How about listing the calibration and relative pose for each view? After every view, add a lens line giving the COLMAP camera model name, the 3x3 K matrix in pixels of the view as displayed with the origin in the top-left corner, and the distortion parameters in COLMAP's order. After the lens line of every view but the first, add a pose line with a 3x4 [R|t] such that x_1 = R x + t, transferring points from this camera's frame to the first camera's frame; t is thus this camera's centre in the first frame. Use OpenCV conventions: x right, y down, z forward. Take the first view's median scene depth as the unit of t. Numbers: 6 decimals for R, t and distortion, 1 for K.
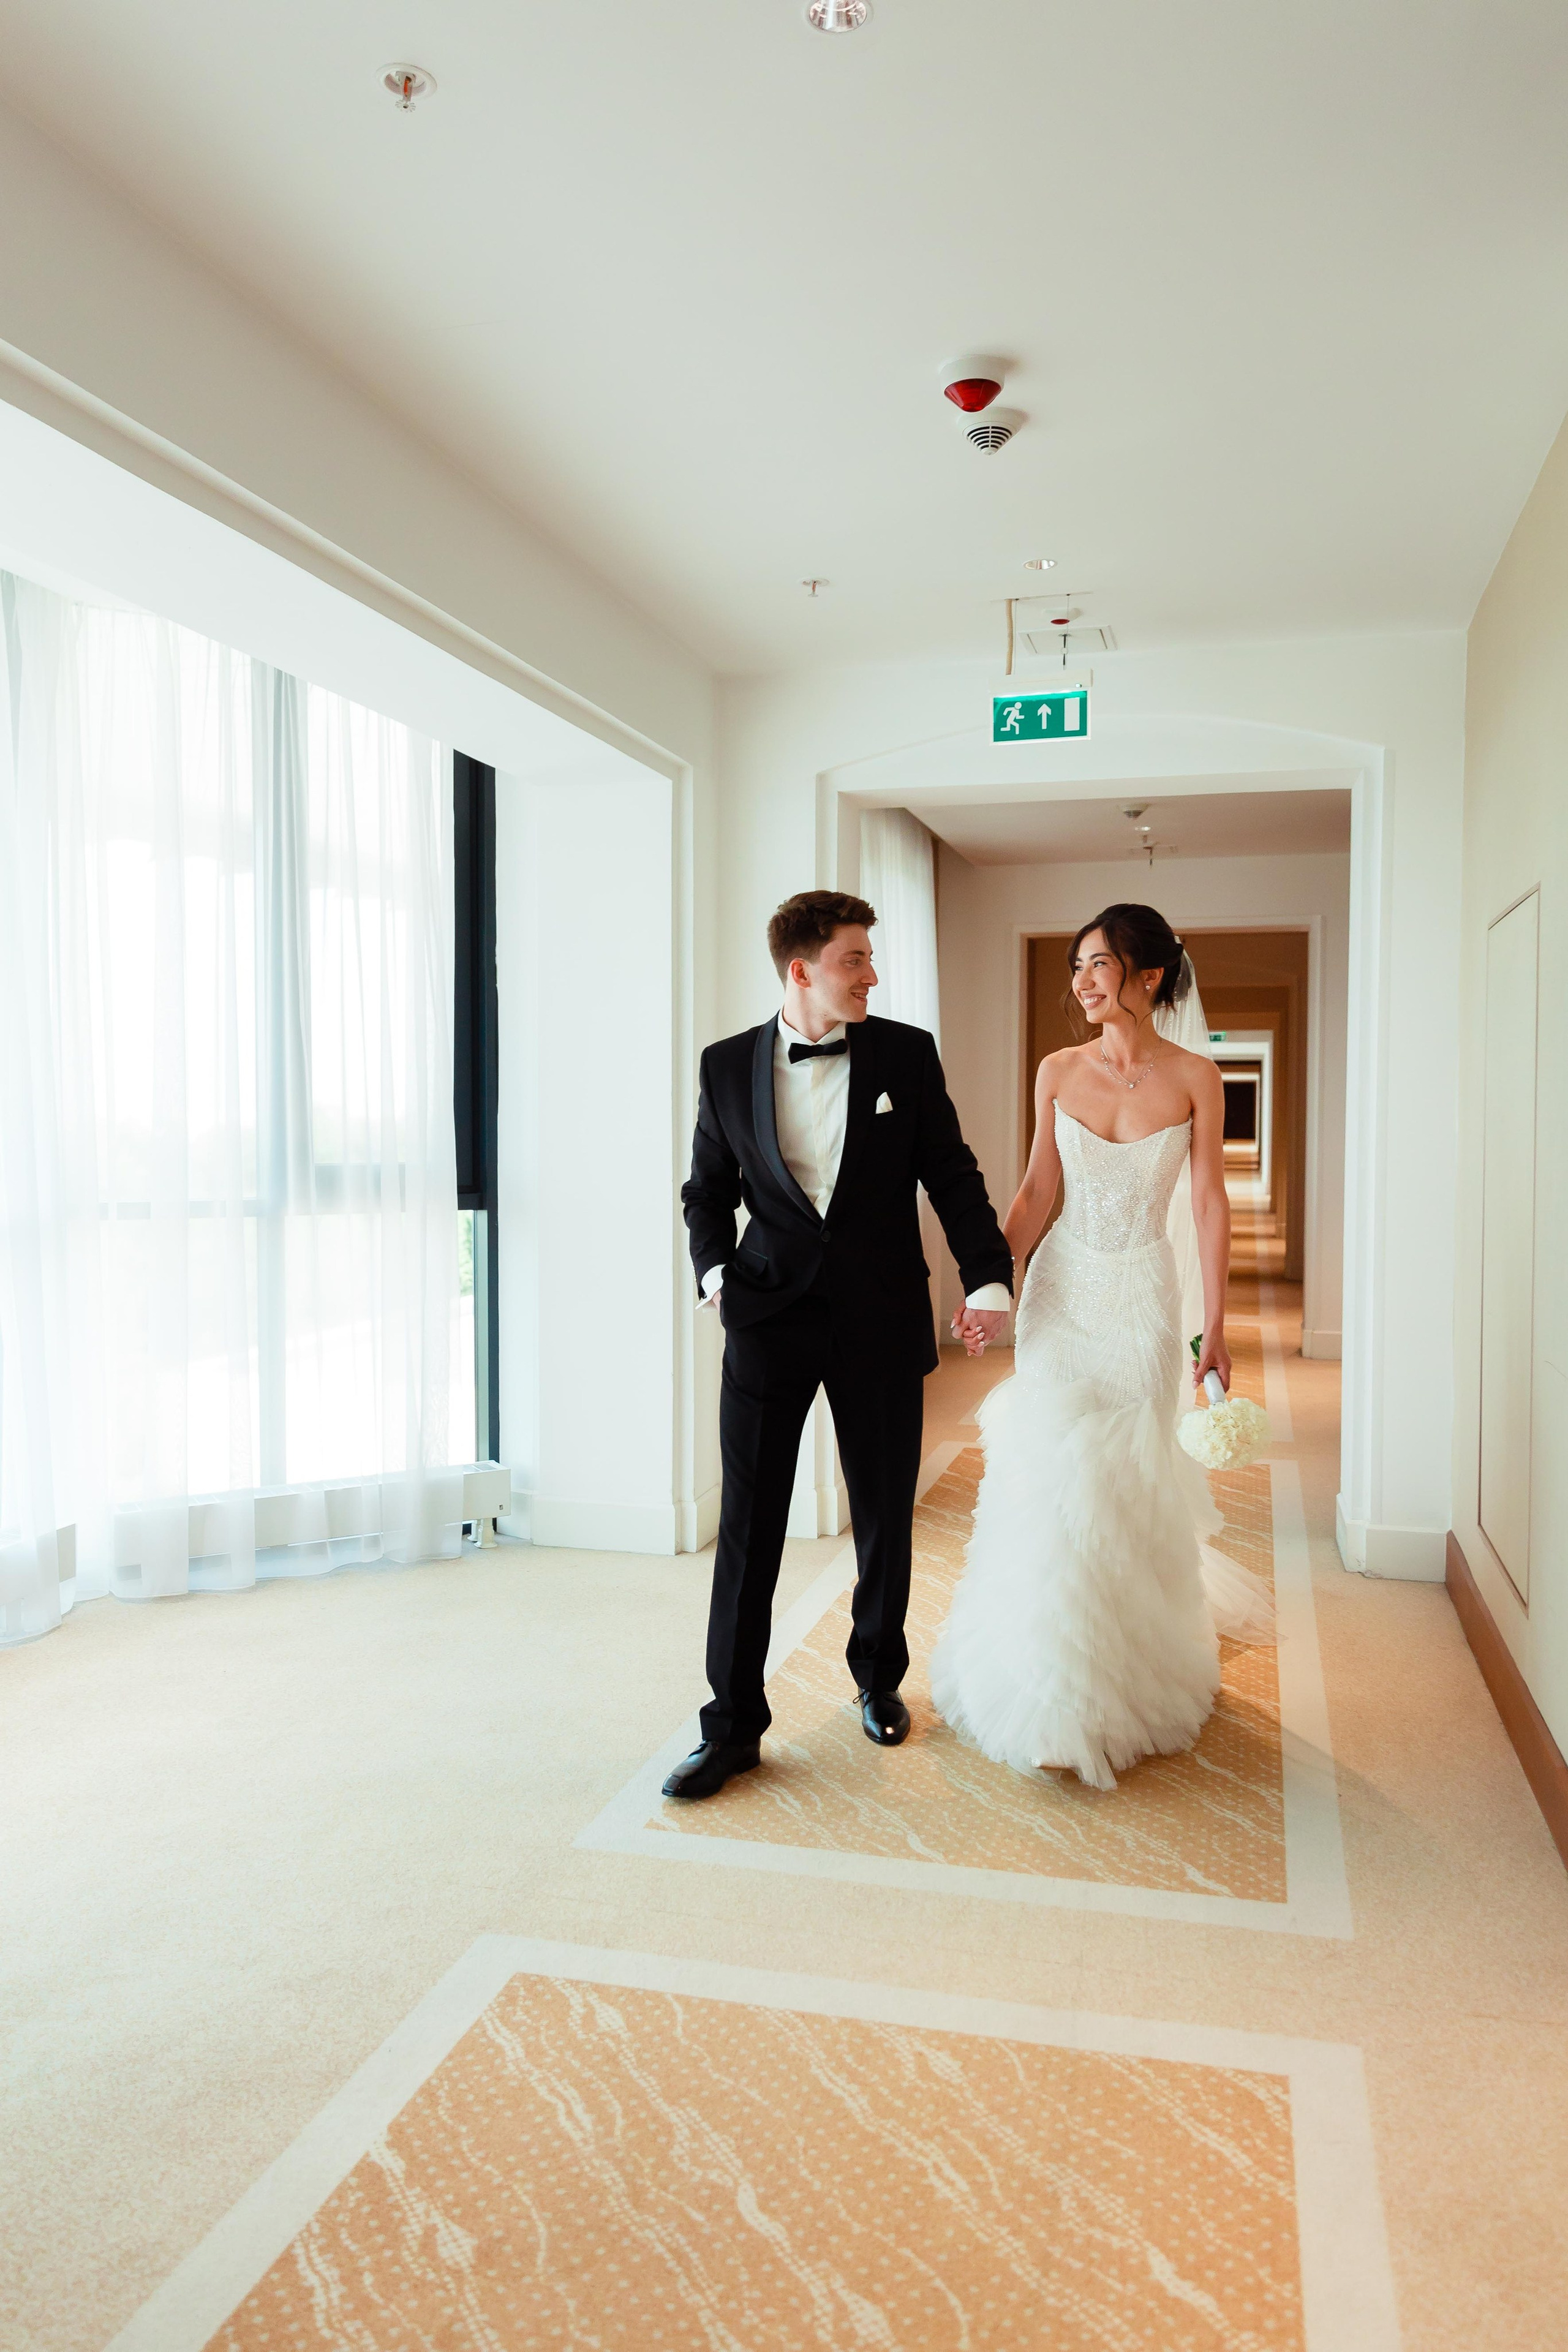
lens RADIAL K [[1625.8, 0, 816.0], [0, 1625.8, 1179.7], [0, 0, 1]] dist [0.010430, -0.004571]
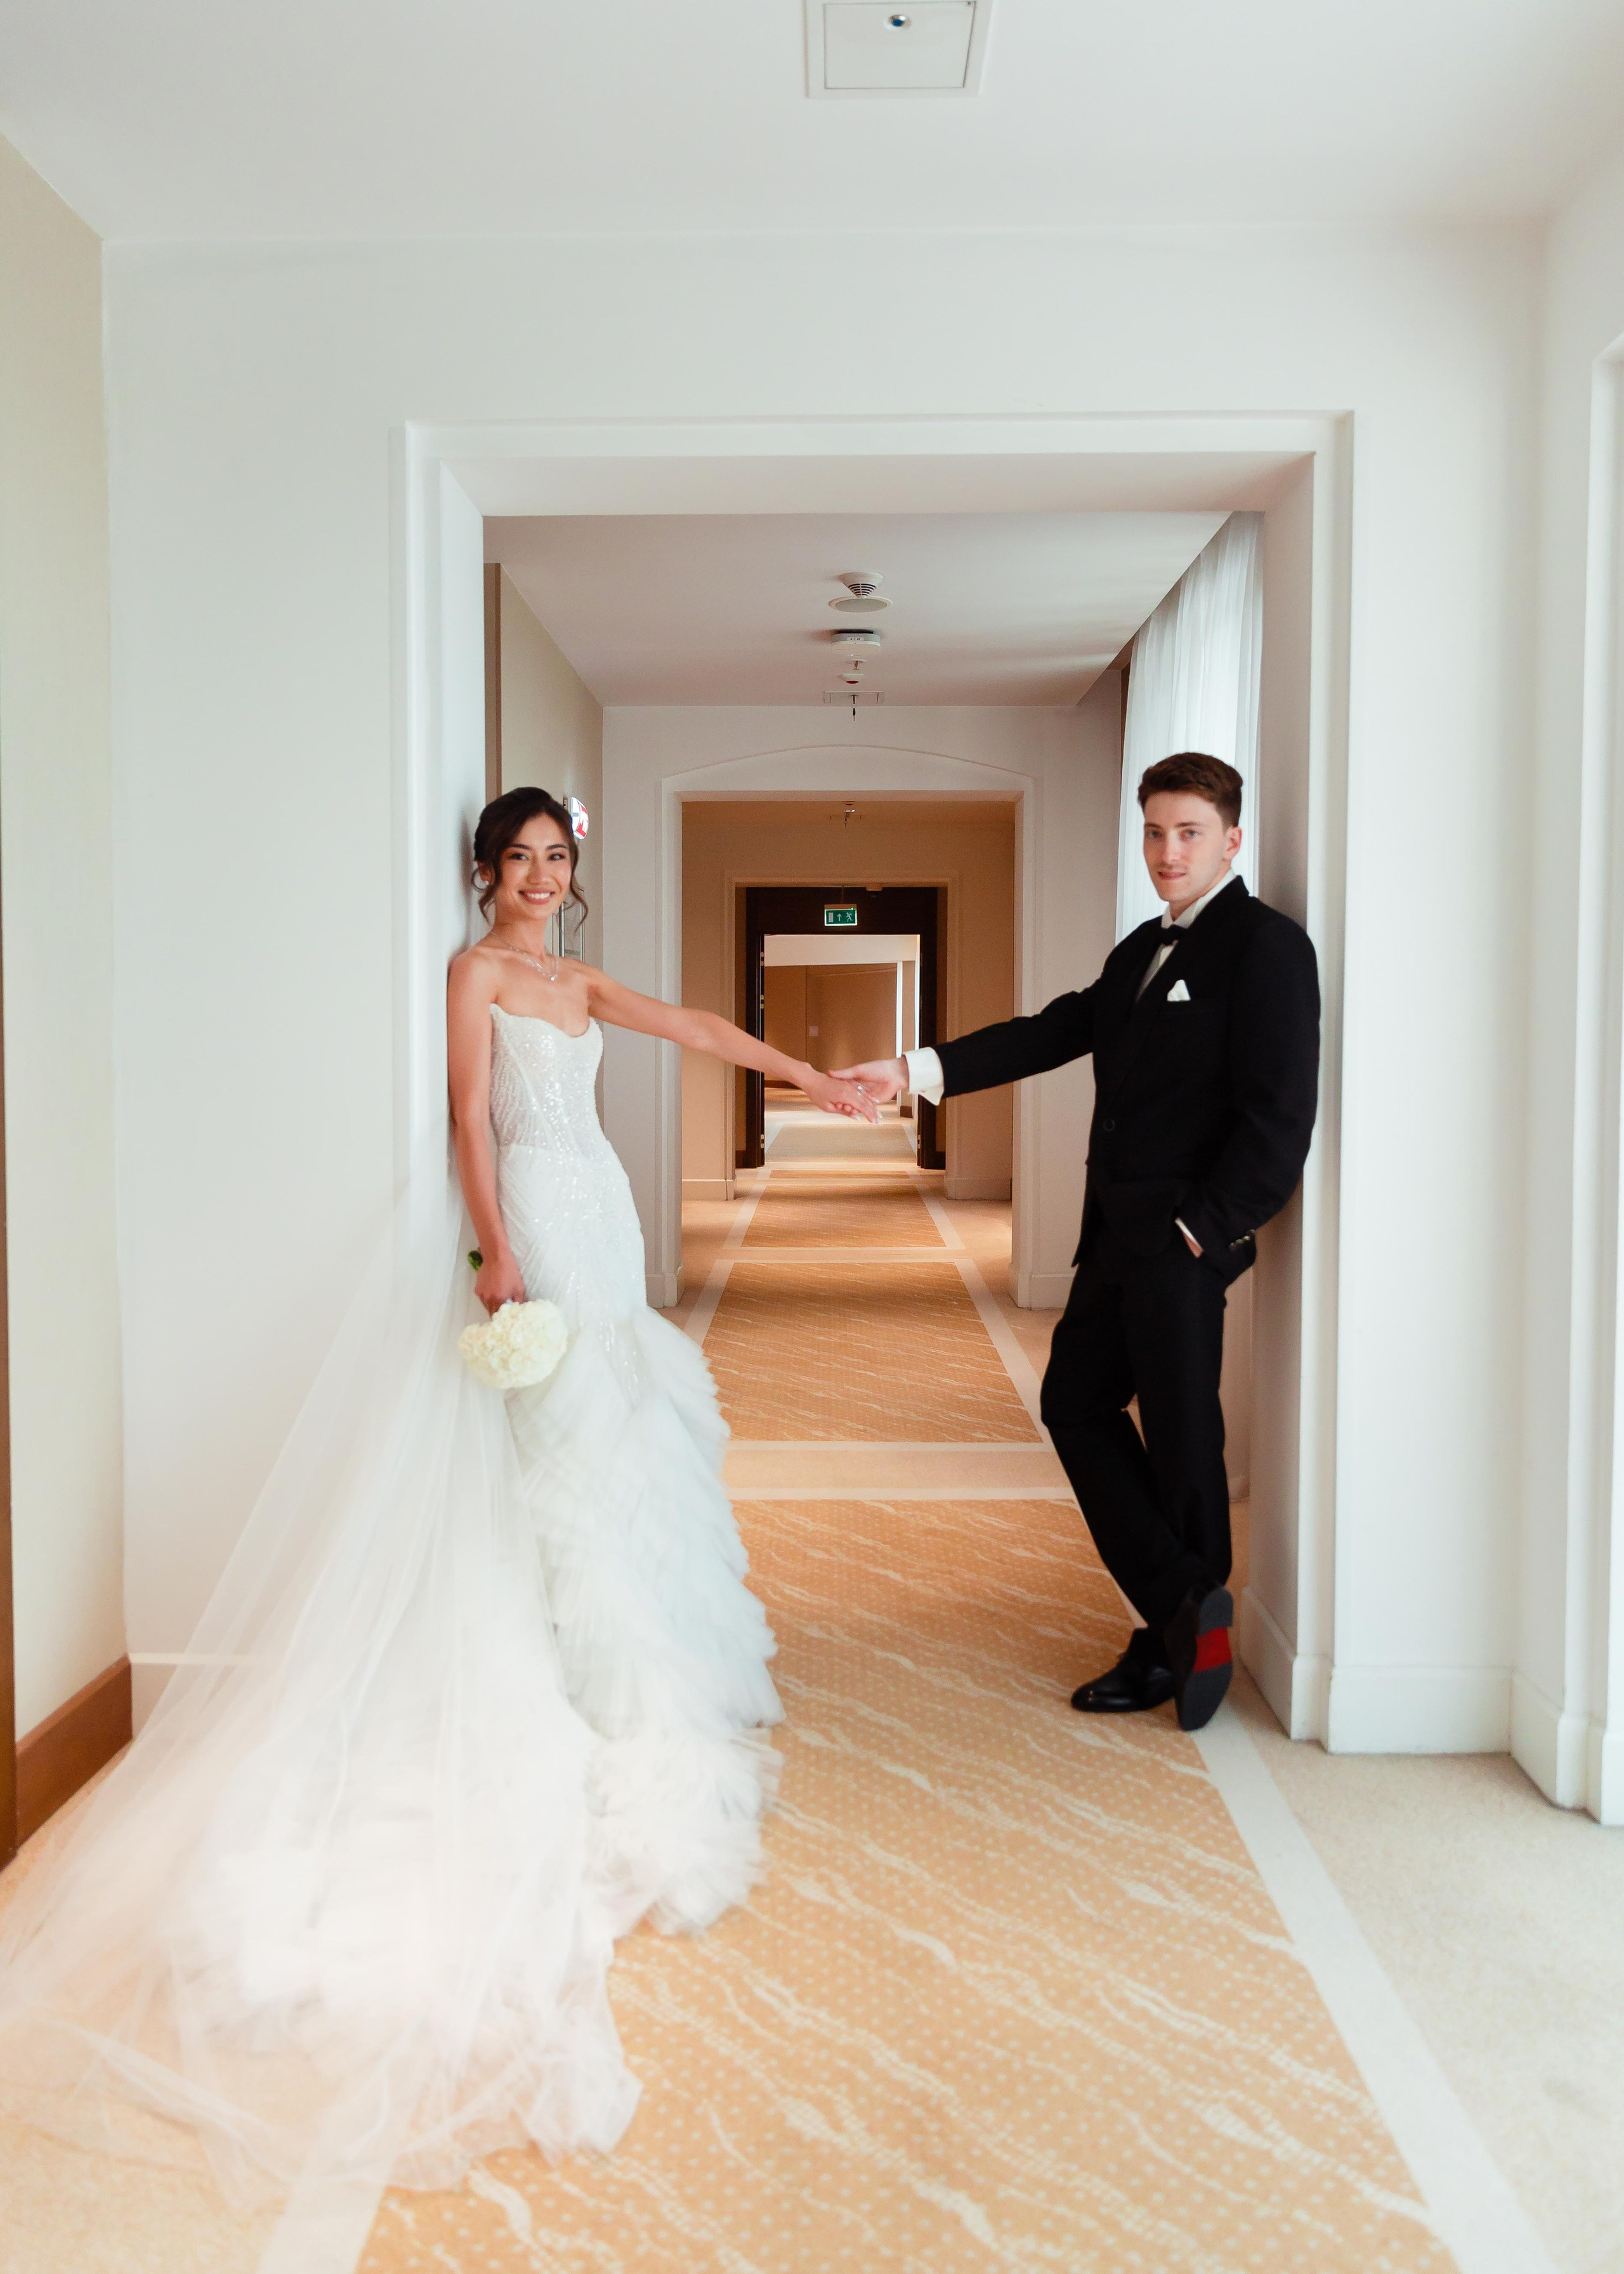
lens RADIAL K [[1649.1, 0, 811.6], [0, 1649.1, 1132.8], [0, 0, 1]] dist [0.047618, 0.002025]
pose [[-0.971271, 0.013598, -0.237586, 0.150218], [-0.015383, 0.992691, 0.119700, -0.038255], [0.237477, 0.119916, -0.963963, 0.969225]]
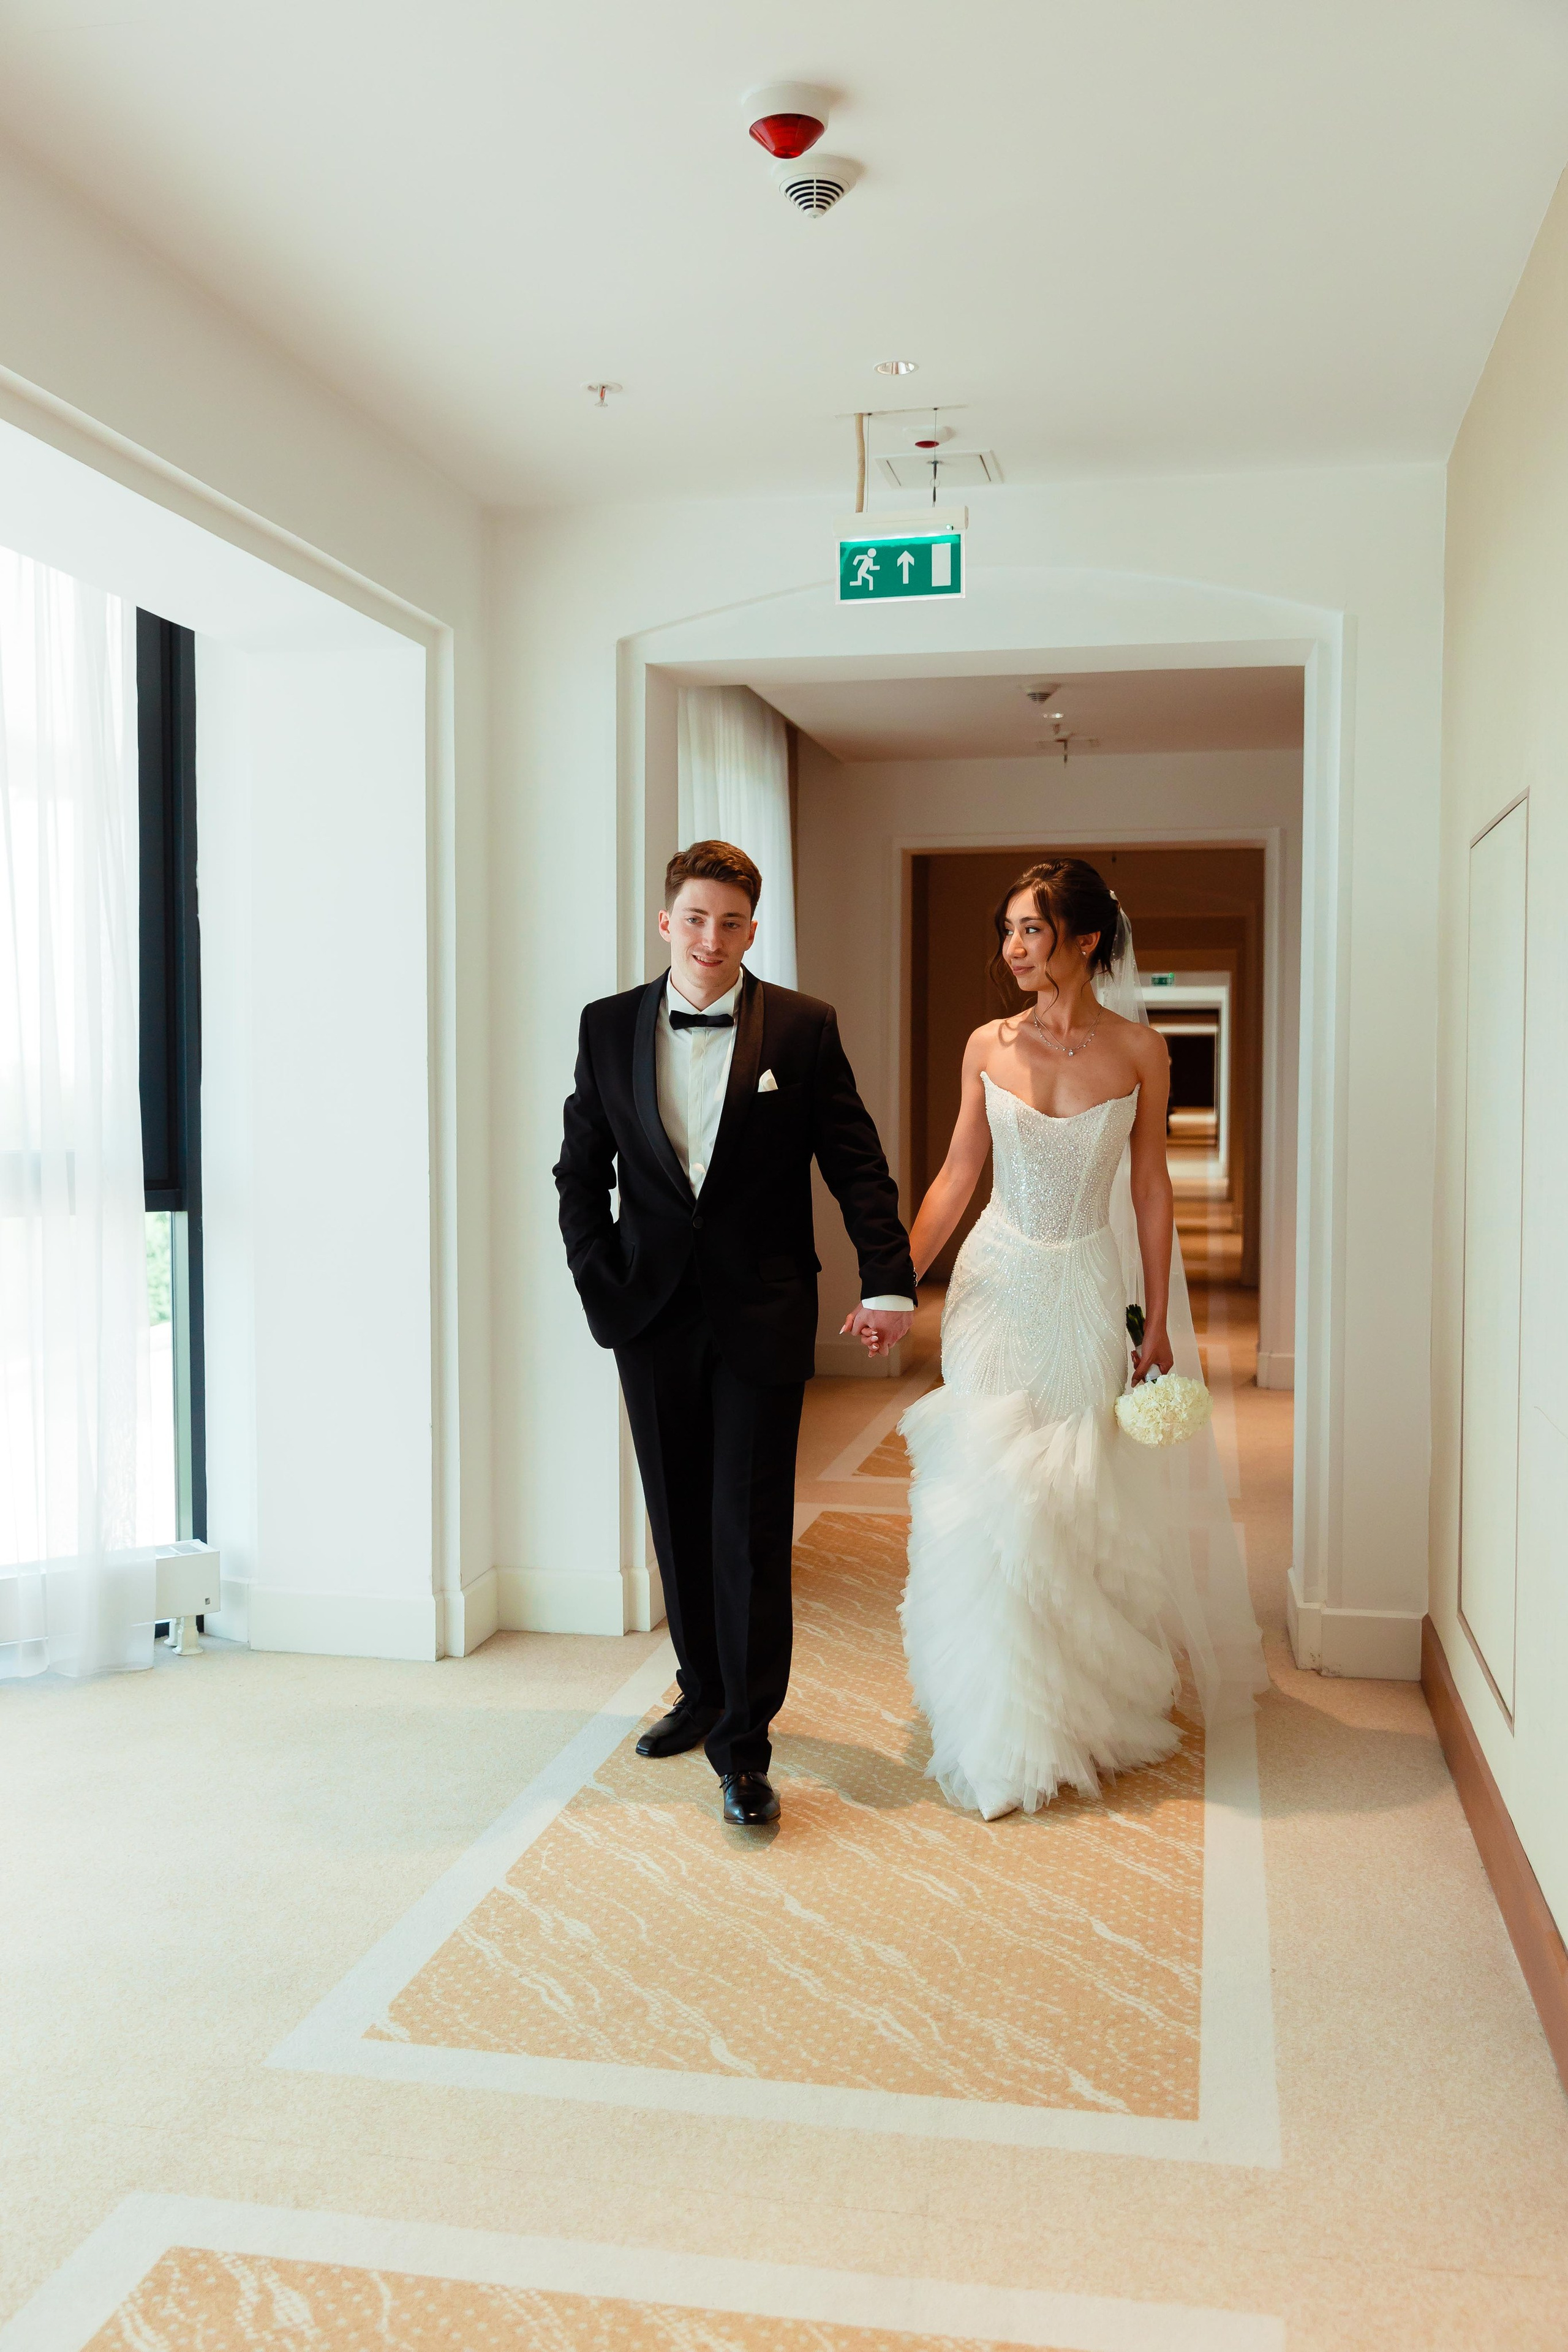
lens RADIAL K [[2057.1, 0, 765.4], [0, 2057.1, 1181.2], [0, 0, 1]] dist [-0.006490, 0.006659]
pose [[0.998799, -0.004832, 0.048752, 0.025140], [0.004320, 0.999935, 0.010598, -0.005366], [-0.048801, -0.010374, 0.998755, 0.030798]]
